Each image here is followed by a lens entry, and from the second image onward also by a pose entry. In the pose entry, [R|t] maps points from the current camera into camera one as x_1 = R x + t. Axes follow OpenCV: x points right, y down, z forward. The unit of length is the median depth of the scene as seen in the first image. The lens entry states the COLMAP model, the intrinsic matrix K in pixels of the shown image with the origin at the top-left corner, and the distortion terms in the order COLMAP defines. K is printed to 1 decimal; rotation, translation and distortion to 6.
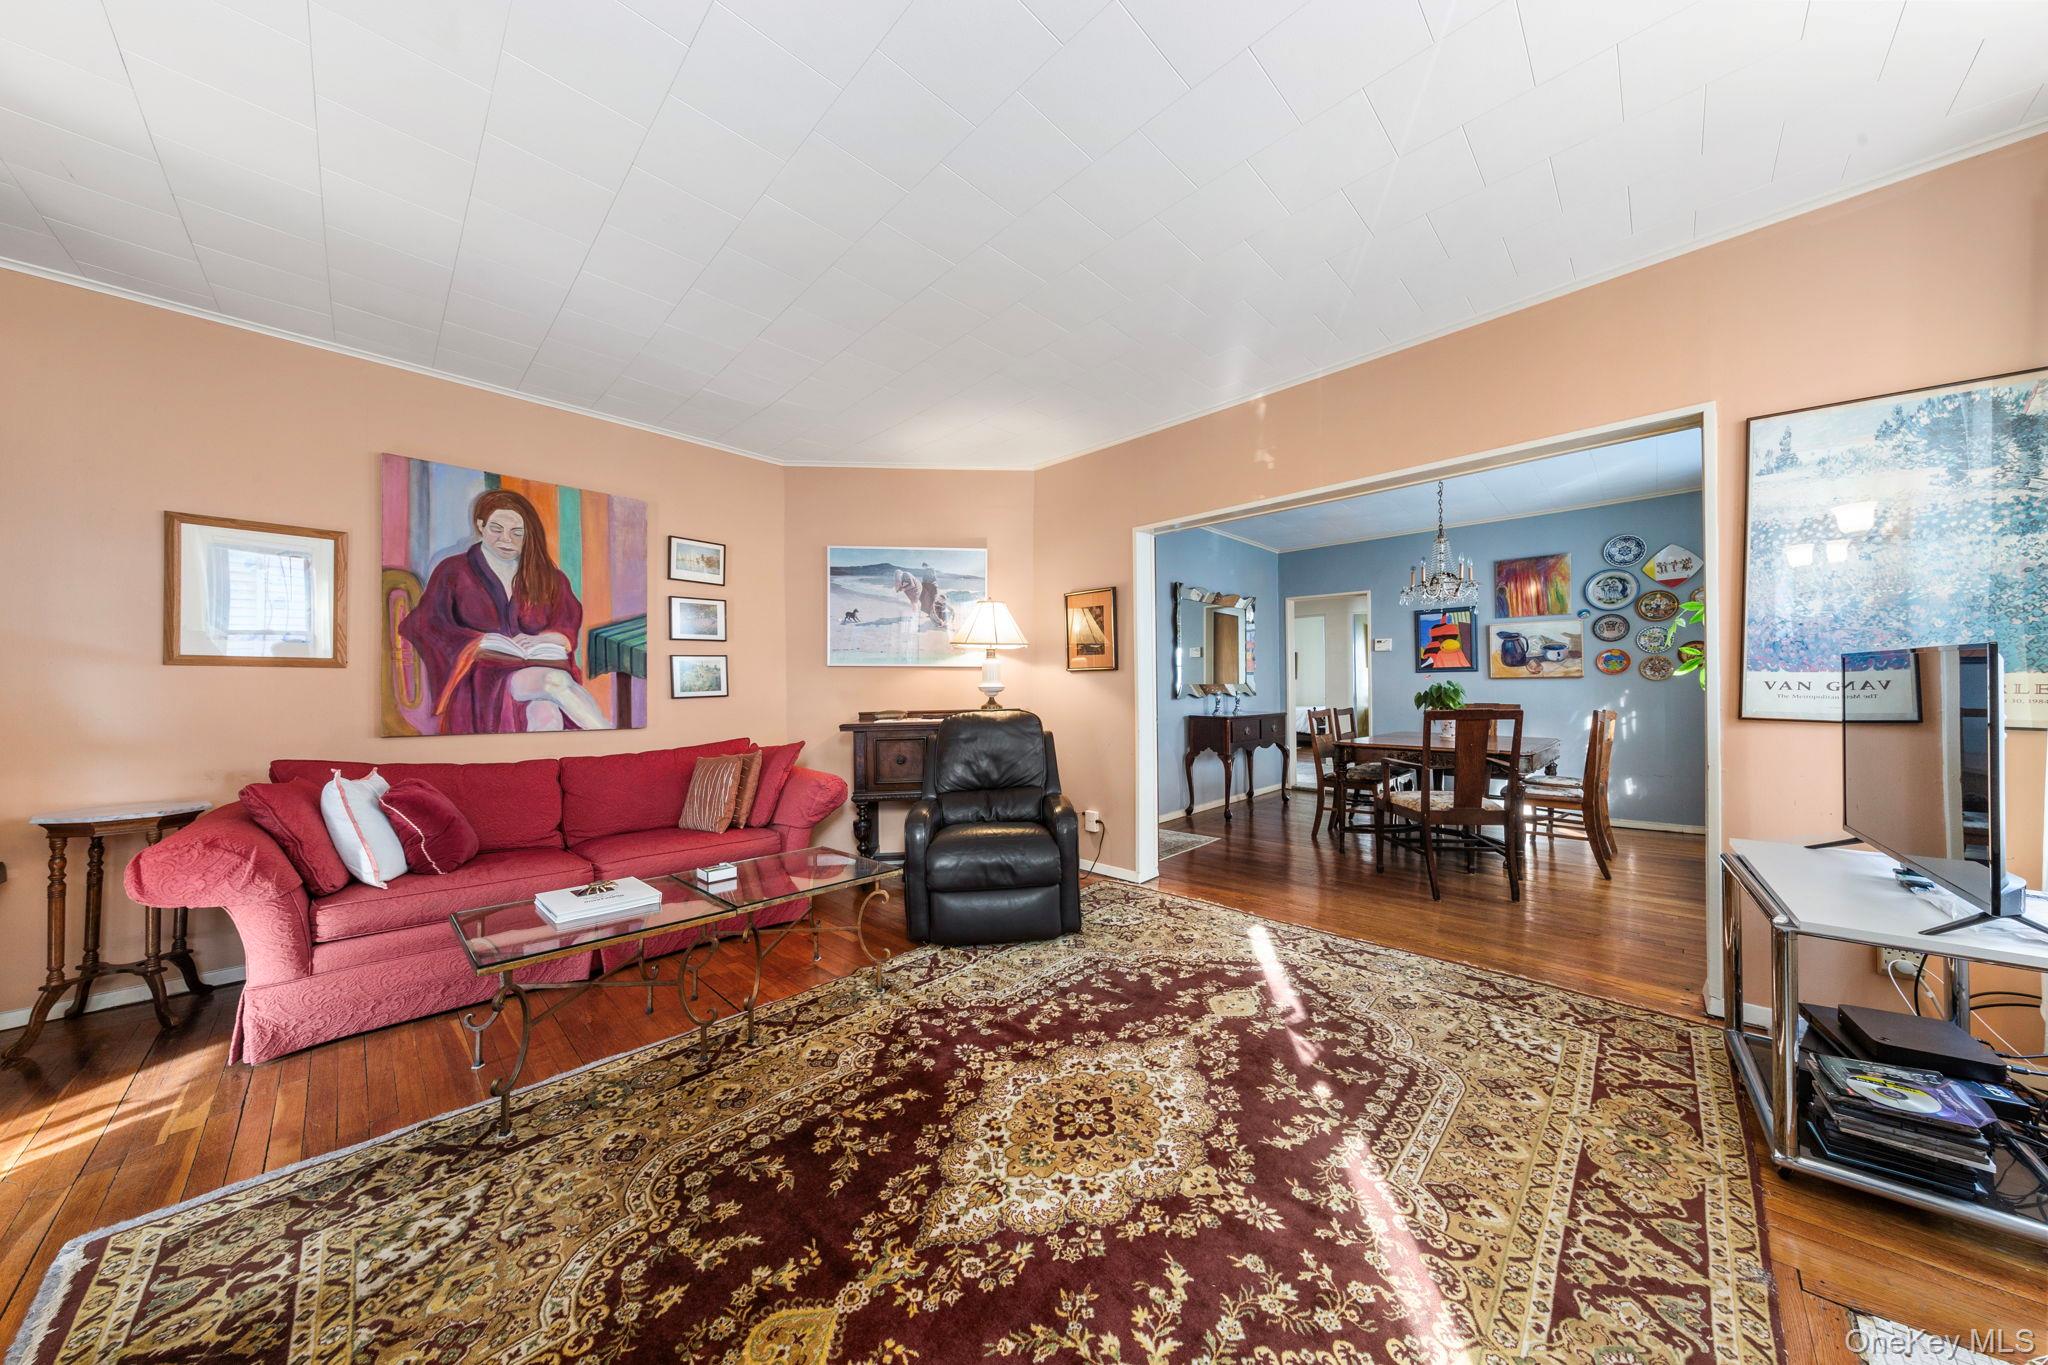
lens RADIAL K [[669.9, 0, 1008.4], [0, 669.9, 686.1], [0, 0, 1]] dist [0.000277, 0.000016]
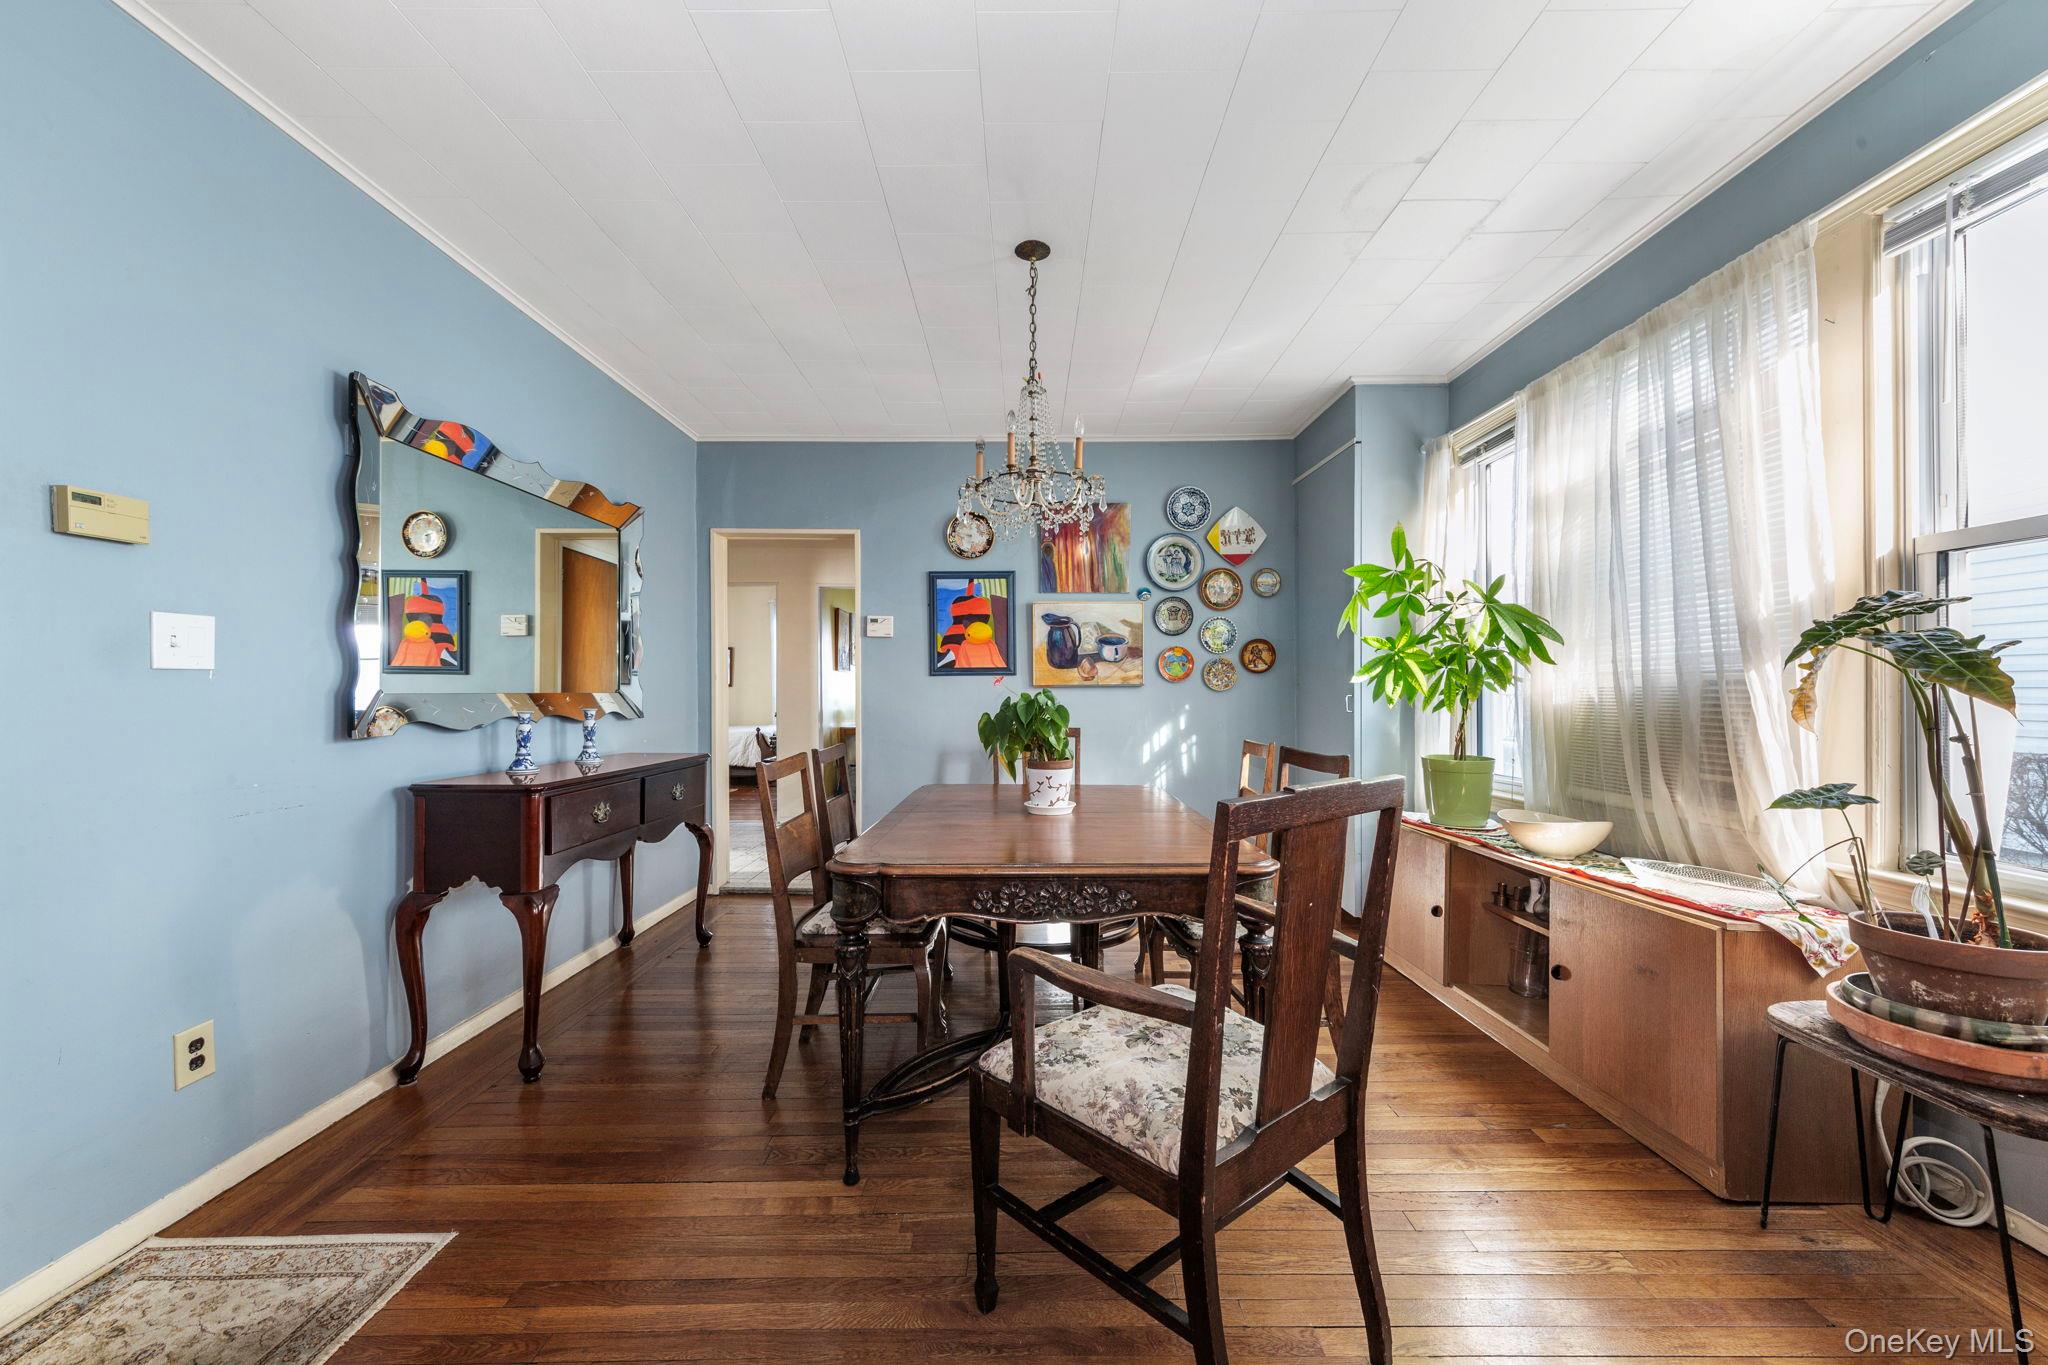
lens RADIAL K [[669.9, 0, 1008.4], [0, 669.9, 686.1], [0, 0, 1]] dist [0.000277, 0.000016]
pose [[0.703805, 0.013146, 0.710272, 0.254108], [-0.002362, 0.999867, -0.016165, -0.001429], [-0.710390, 0.009700, 0.703742, 0.575121]]
